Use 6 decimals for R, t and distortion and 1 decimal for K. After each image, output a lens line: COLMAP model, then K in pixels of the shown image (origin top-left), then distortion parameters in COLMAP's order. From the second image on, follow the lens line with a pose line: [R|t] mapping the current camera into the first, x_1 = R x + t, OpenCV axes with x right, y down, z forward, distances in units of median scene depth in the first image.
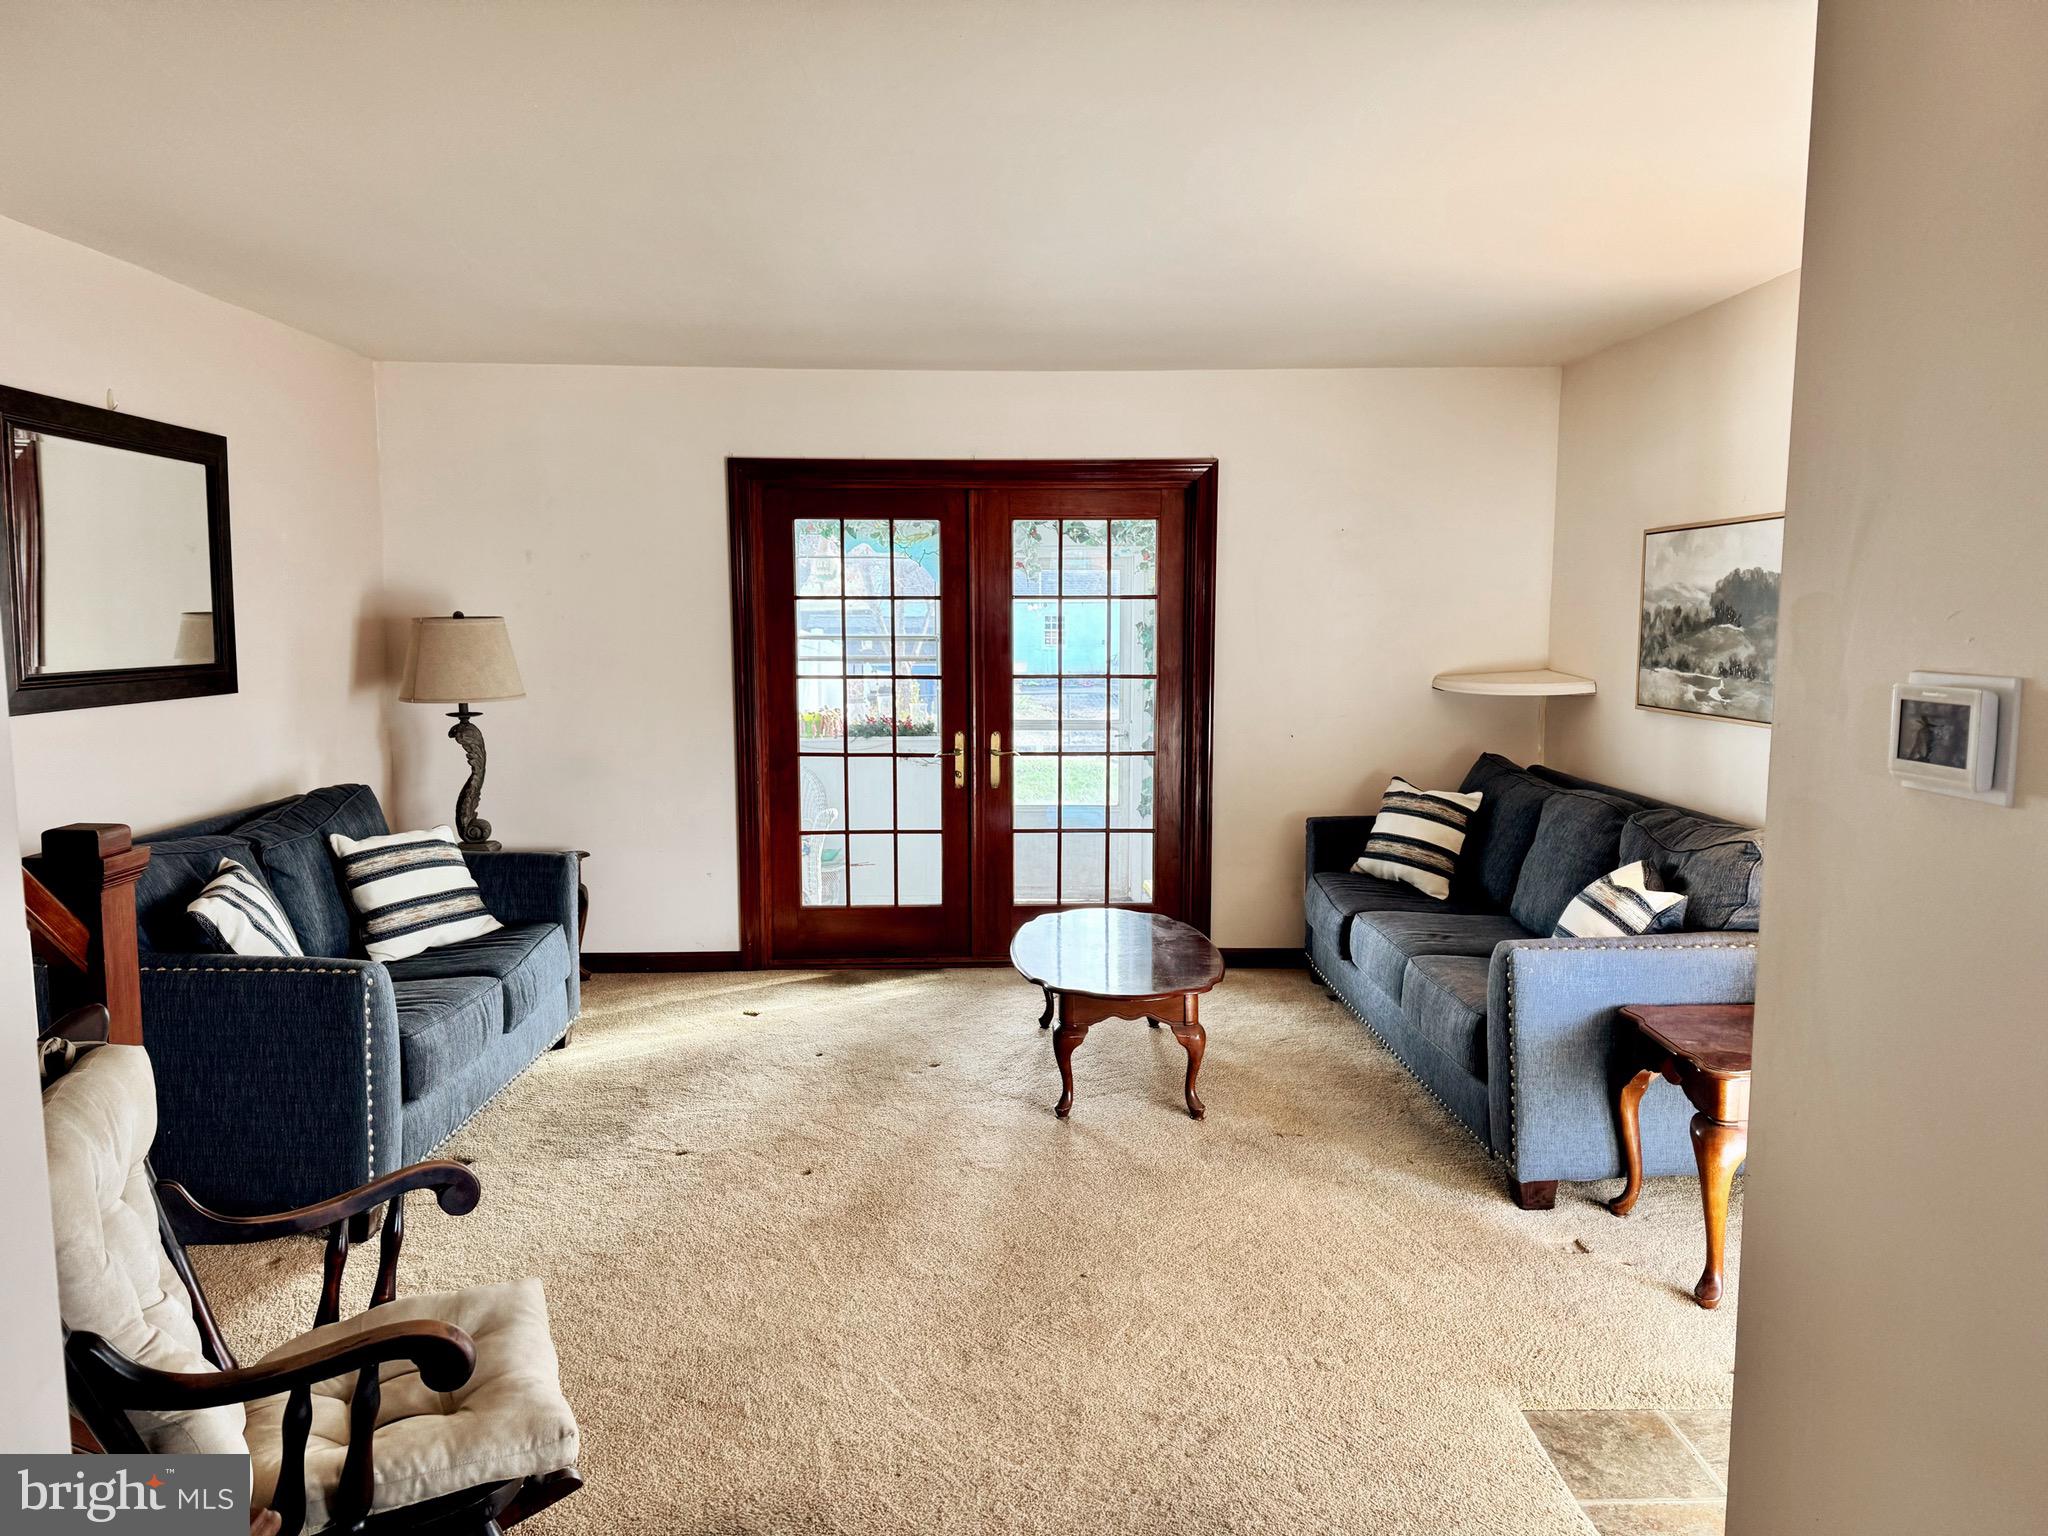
lens RADIAL K [[1419.7, 0, 1033.7], [0, 1419.7, 775.1], [0, 0, 1]] dist [0.129700, -0.167287]
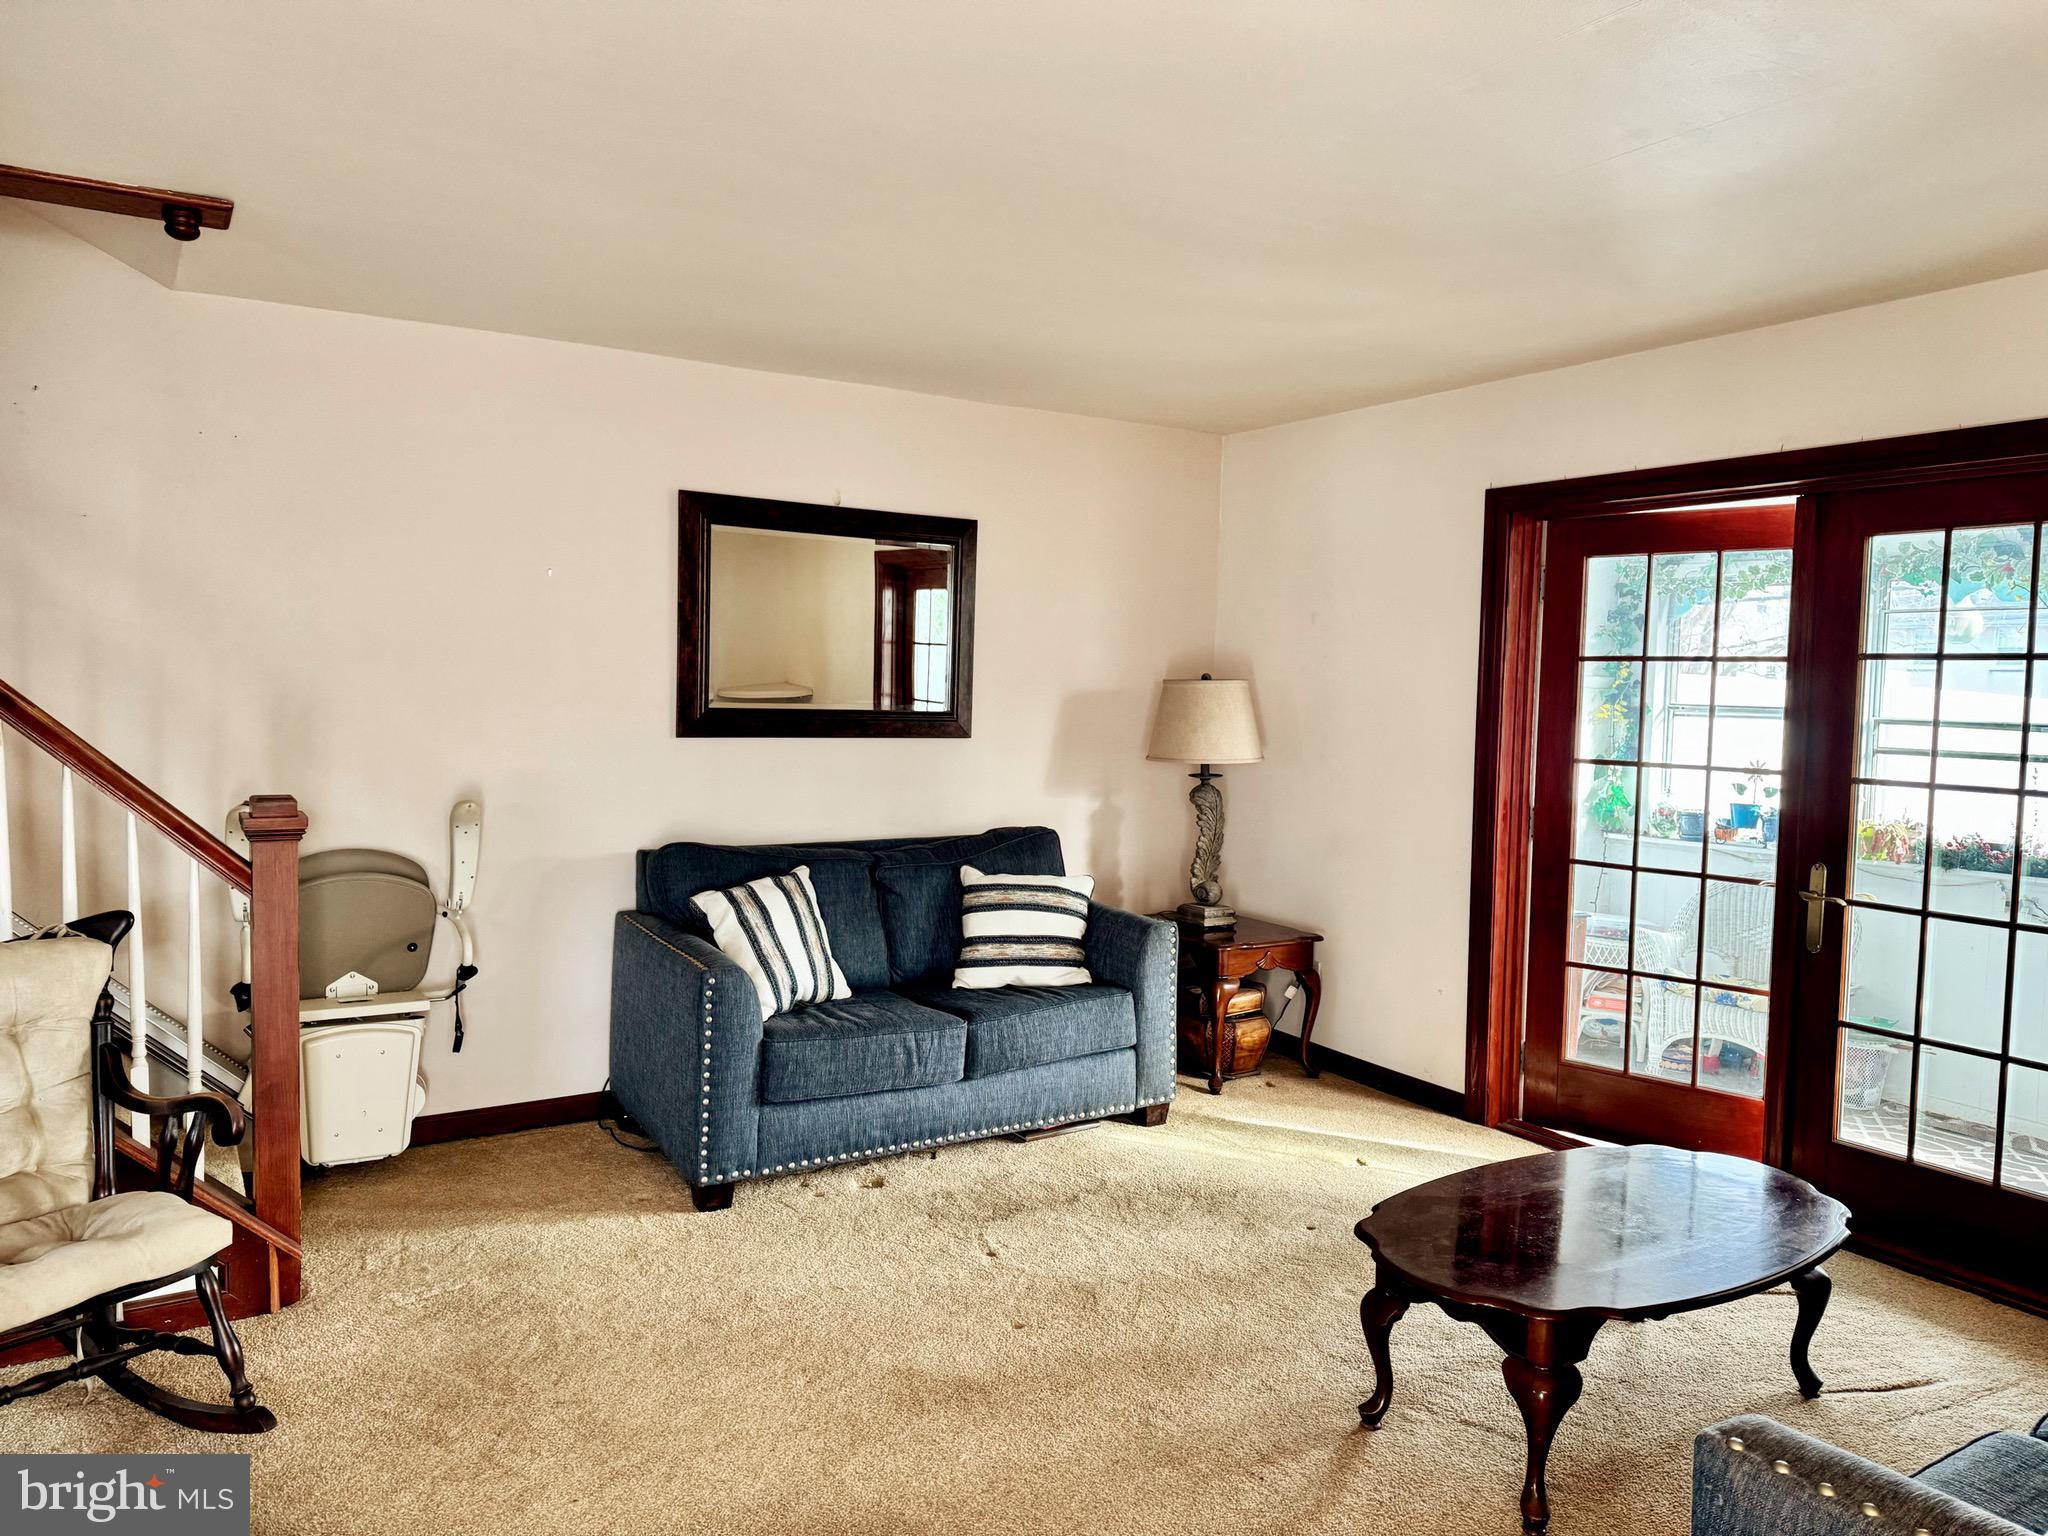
lens RADIAL K [[1419.7, 0, 1033.7], [0, 1419.7, 775.1], [0, 0, 1]] dist [0.129700, -0.167287]
pose [[0.511287, 0.071395, -0.856439, 0.353577], [-0.119816, 0.992733, 0.011227, -0.035099], [0.851017, 0.096875, 0.516126, 0.348270]]
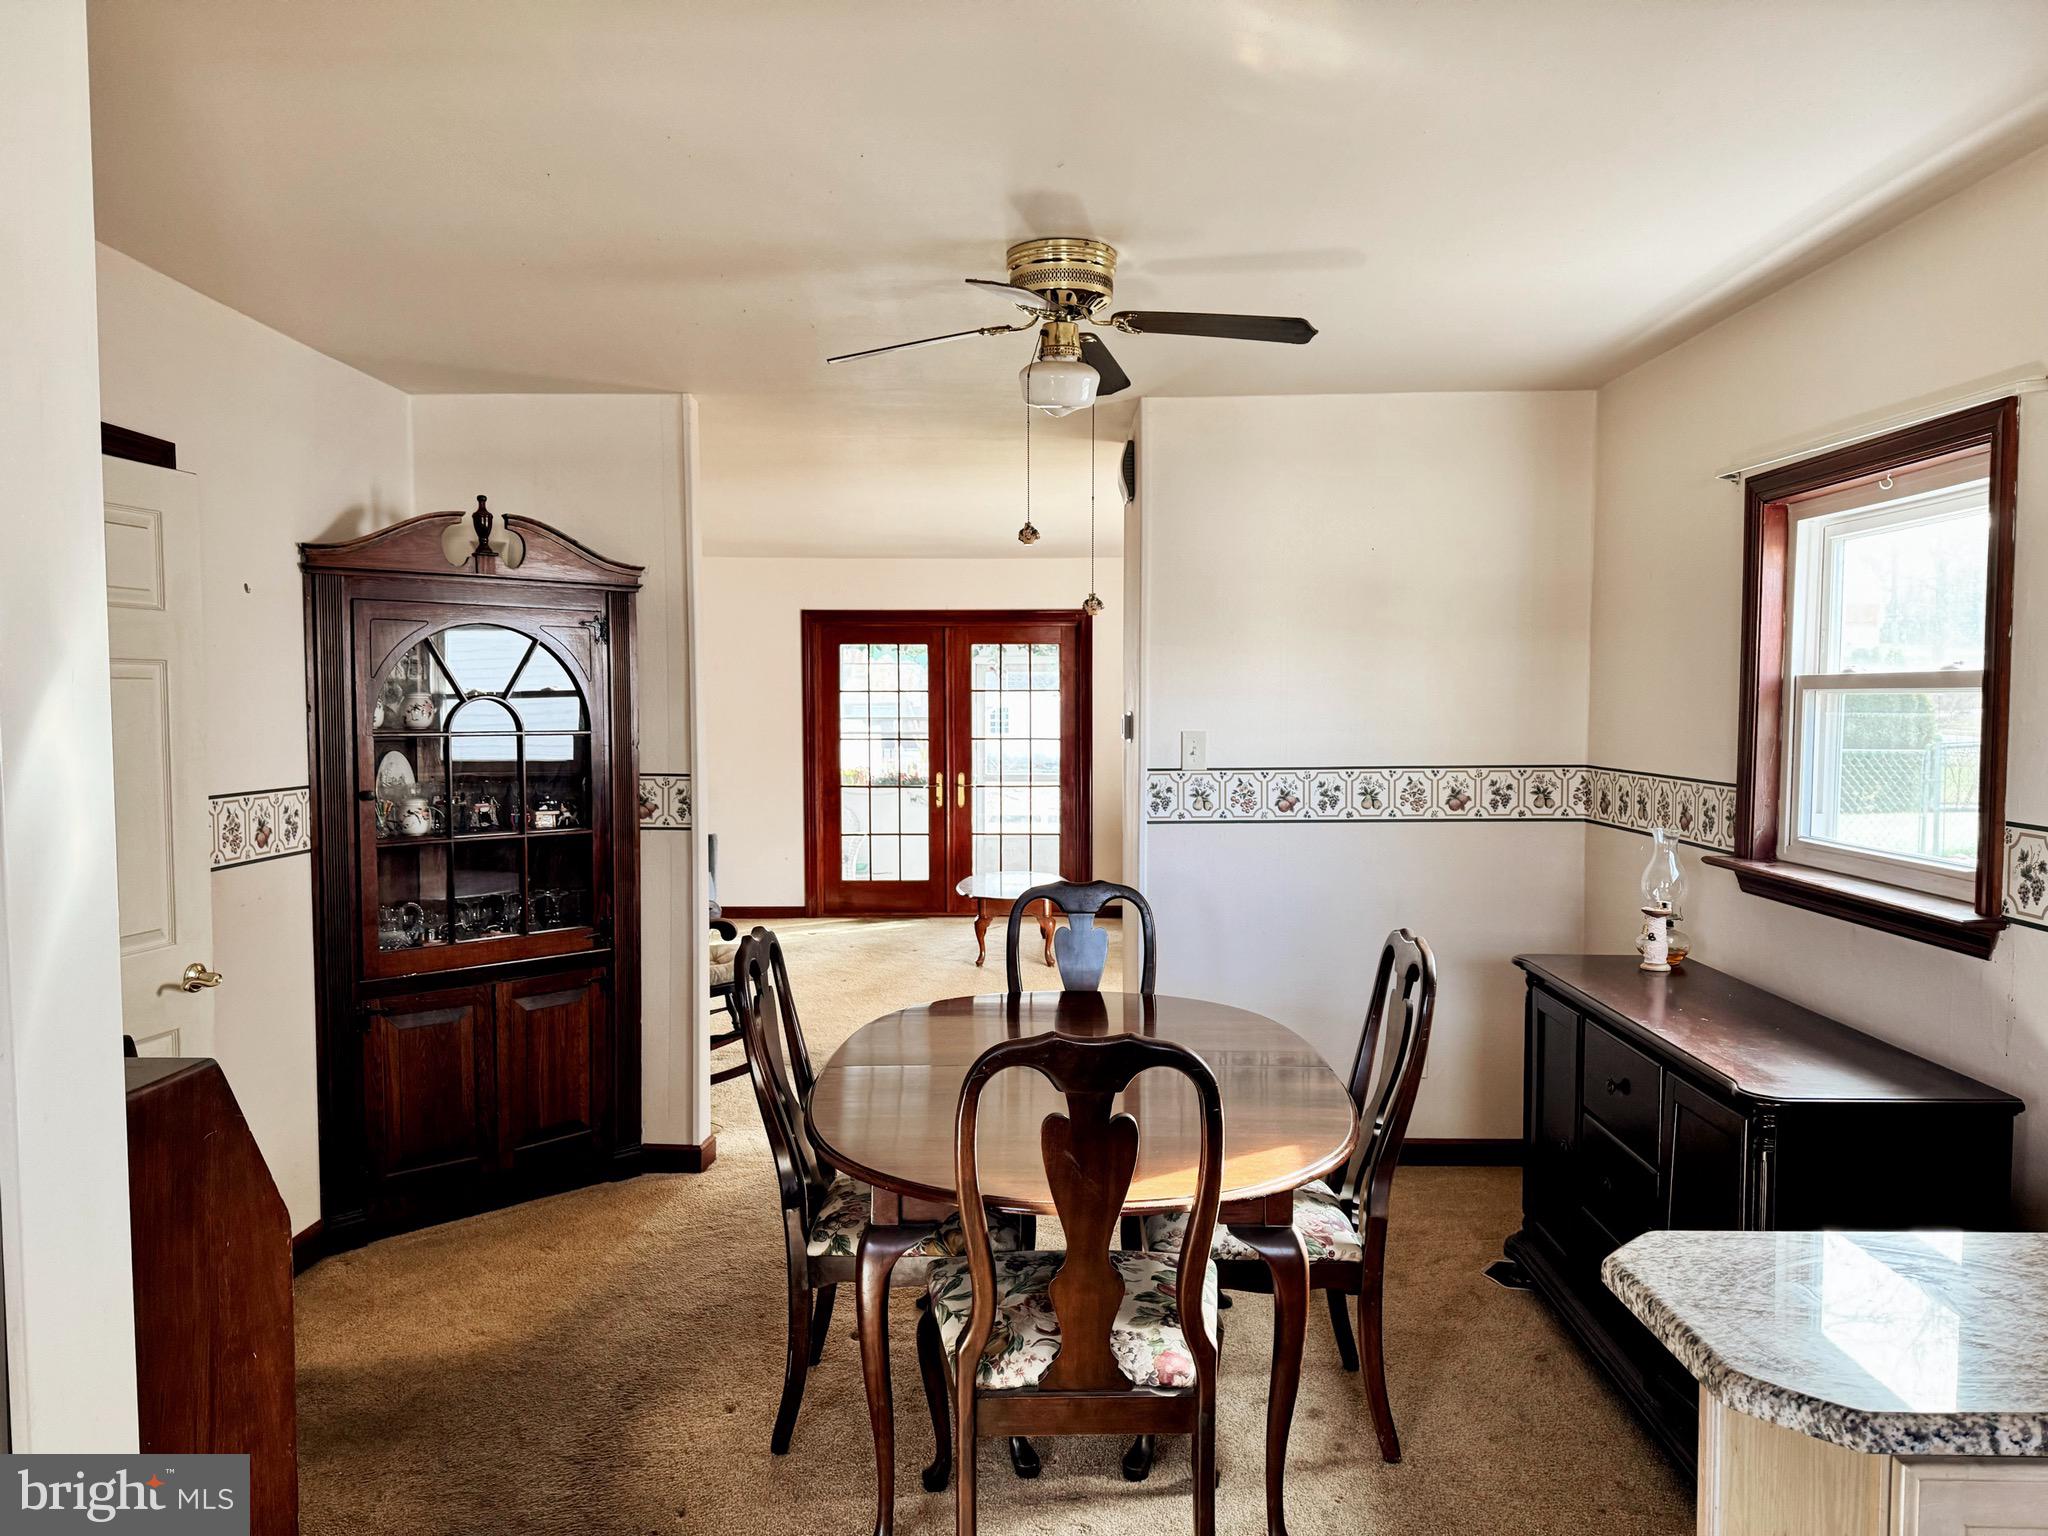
lens RADIAL K [[1419.7, 0, 1033.7], [0, 1419.7, 775.1], [0, 0, 1]] dist [0.129700, -0.167287]
pose [[0.999649, -0.000883, -0.026475, 0.099416], [-0.000806, 0.997969, -0.063703, 0.076147], [0.026477, 0.063702, 0.997618, -0.625428]]
